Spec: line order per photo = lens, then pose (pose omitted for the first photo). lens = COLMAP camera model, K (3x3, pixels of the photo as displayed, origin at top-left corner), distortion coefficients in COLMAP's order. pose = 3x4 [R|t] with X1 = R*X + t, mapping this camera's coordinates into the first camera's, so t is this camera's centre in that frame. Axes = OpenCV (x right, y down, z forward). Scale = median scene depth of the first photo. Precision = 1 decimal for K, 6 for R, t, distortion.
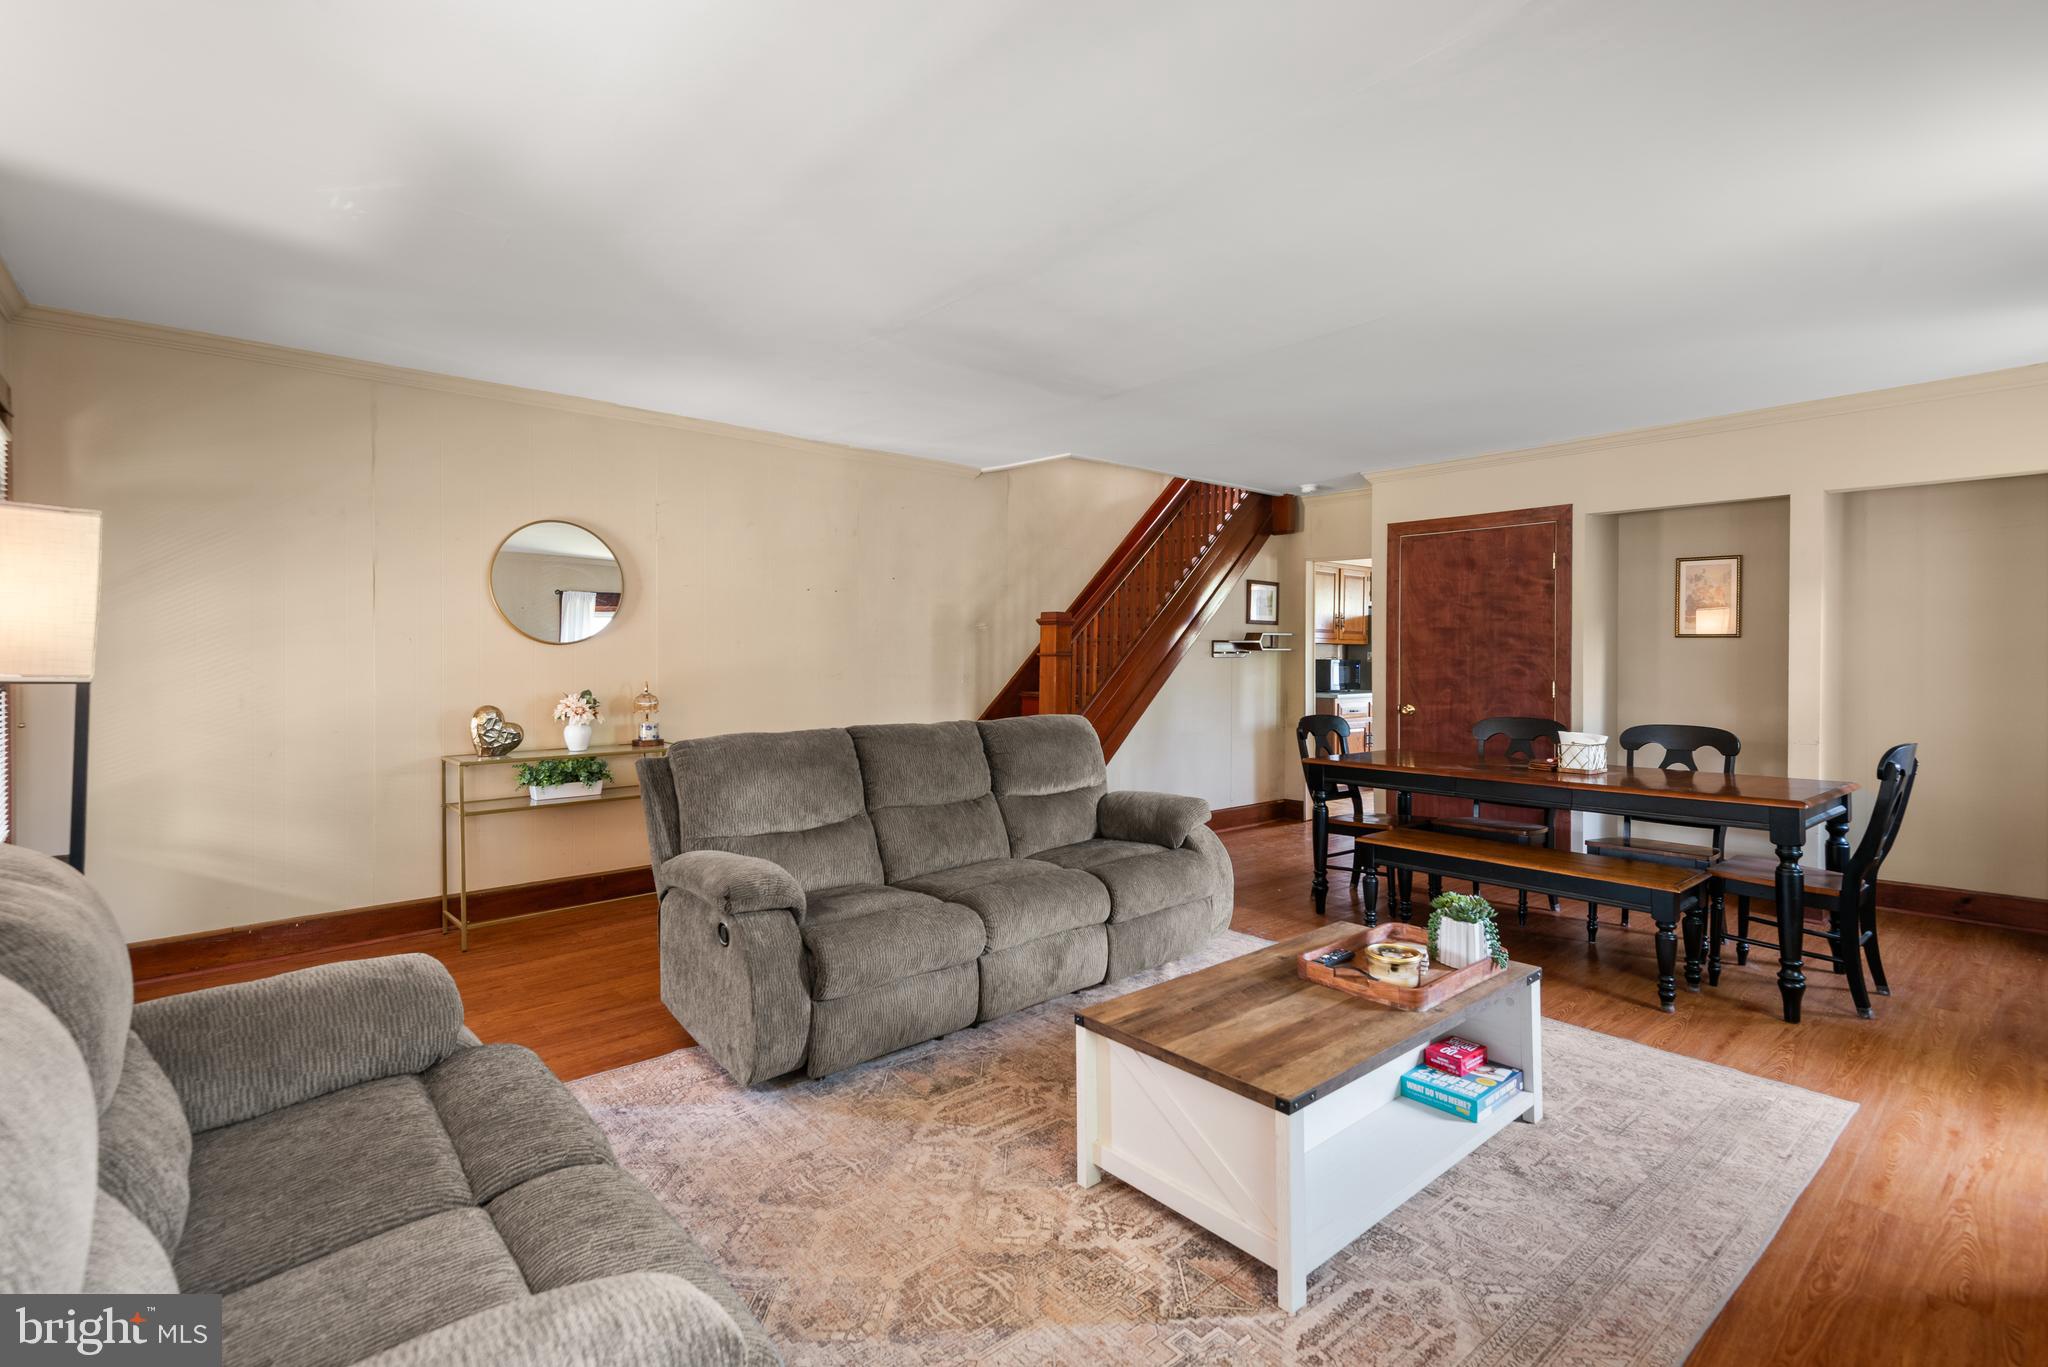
lens RADIAL K [[940.6, 0, 1010.2], [0, 940.6, 668.2], [0, 0, 1]] dist [0.015711, -0.009051]
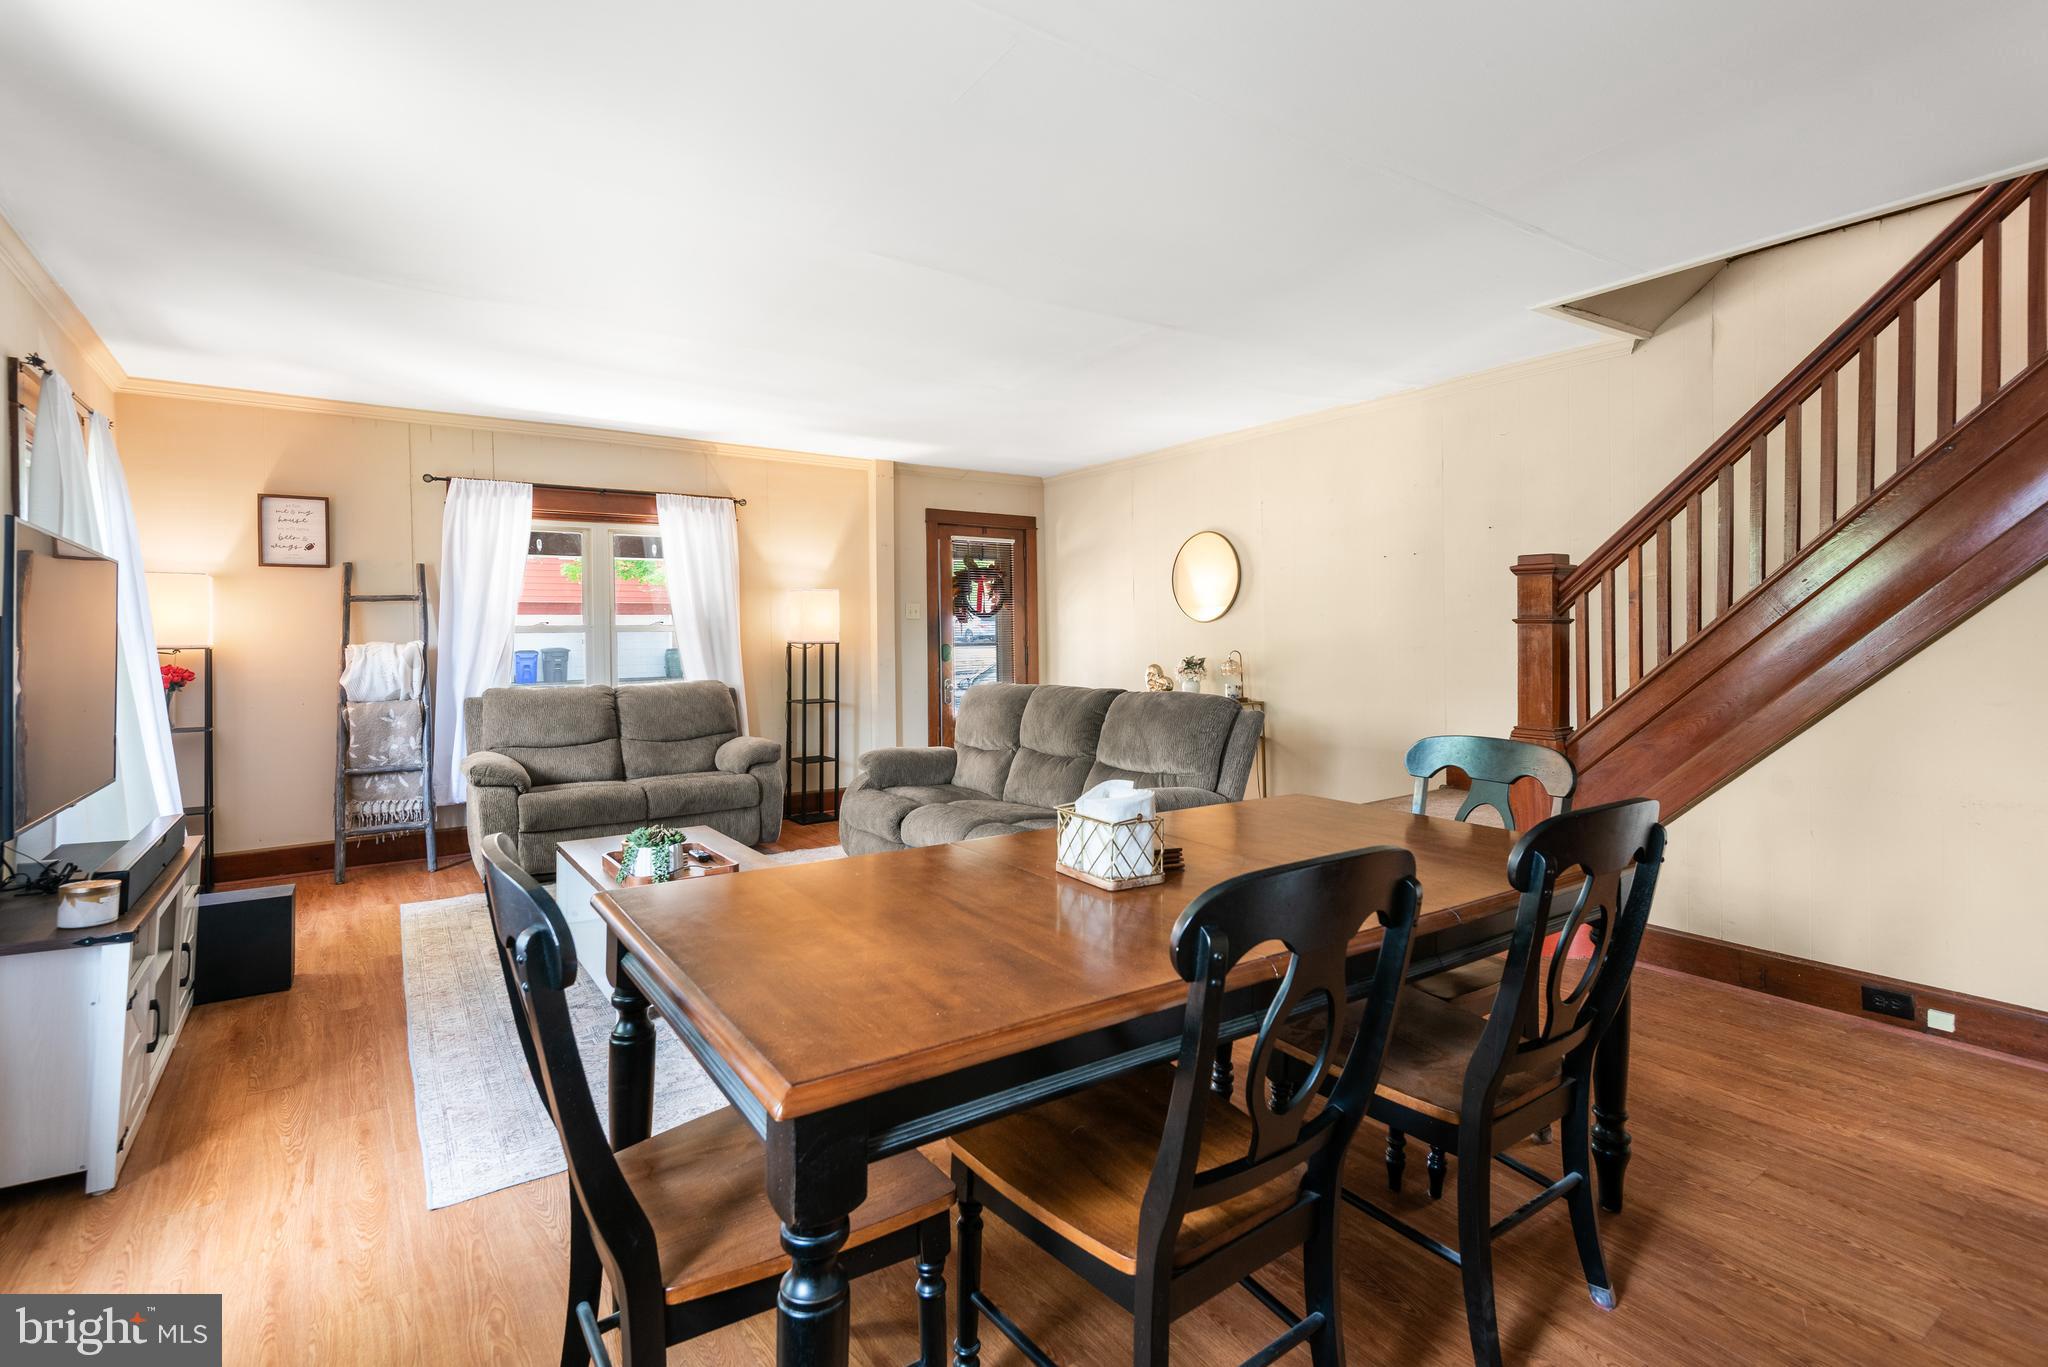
lens RADIAL K [[940.6, 0, 1041.6], [0, 940.6, 629.3], [0, 0, 1]] dist [0.015711, -0.009051]
pose [[-0.065213, -0.006786, -0.997848, 0.752799], [-0.002635, 0.999975, -0.006628, -0.004376], [0.997868, 0.002197, -0.065229, 0.711221]]
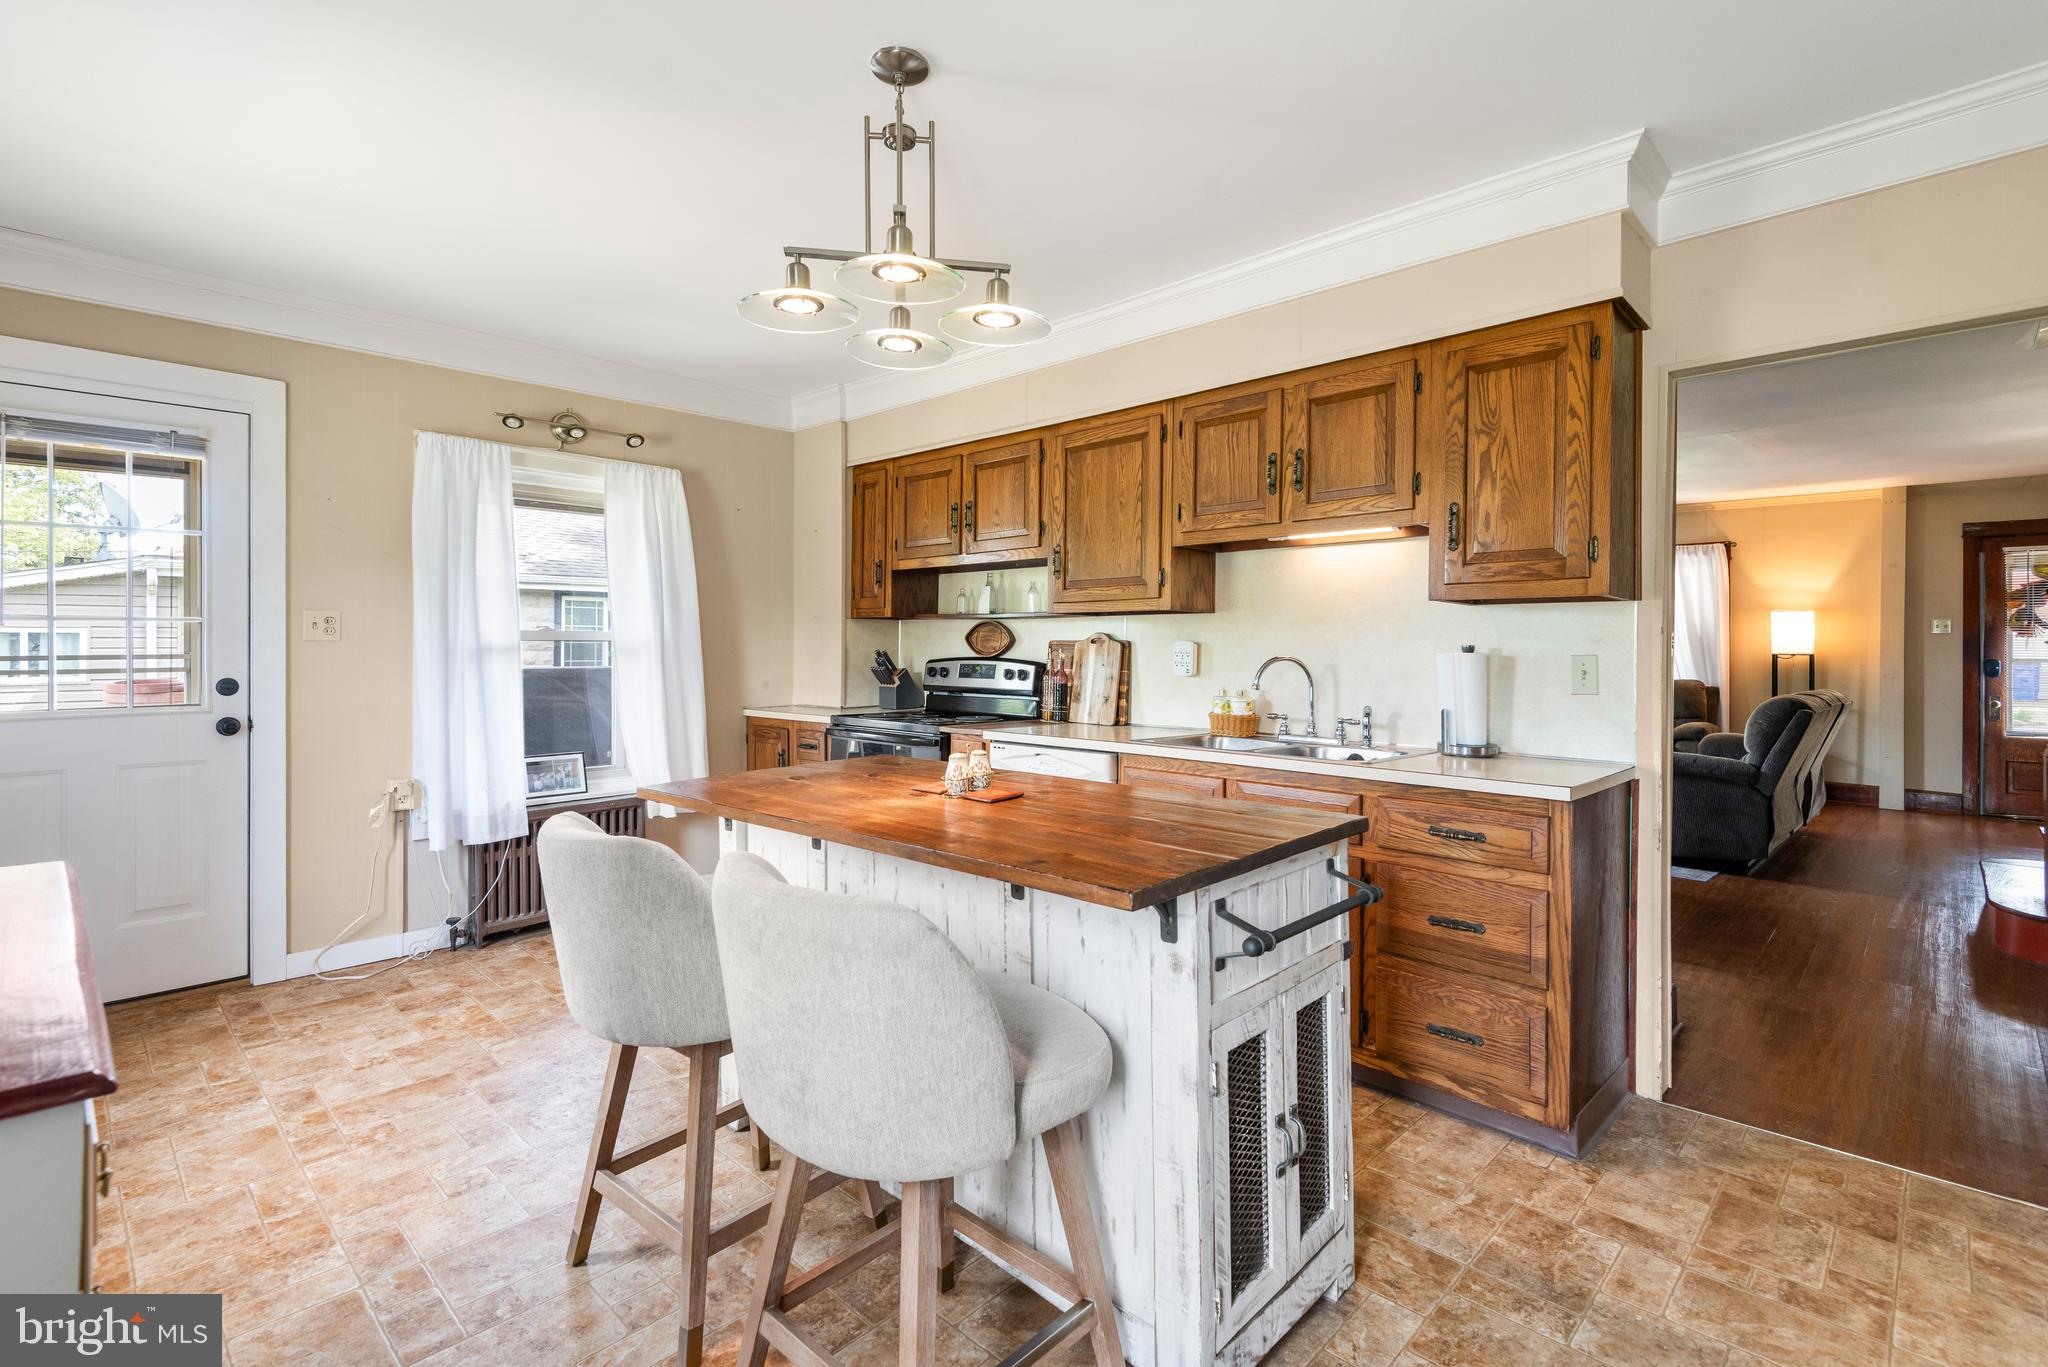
lens RADIAL K [[940.6, 0, 1045.5], [0, 940.6, 636.6], [0, 0, 1]] dist [0.015711, -0.009051]
pose [[-0.995326, -0.009174, -0.096137, 0.854861], [-0.009597, 0.999946, 0.003935, -0.015926], [0.096096, 0.004839, -0.995360, 1.640662]]
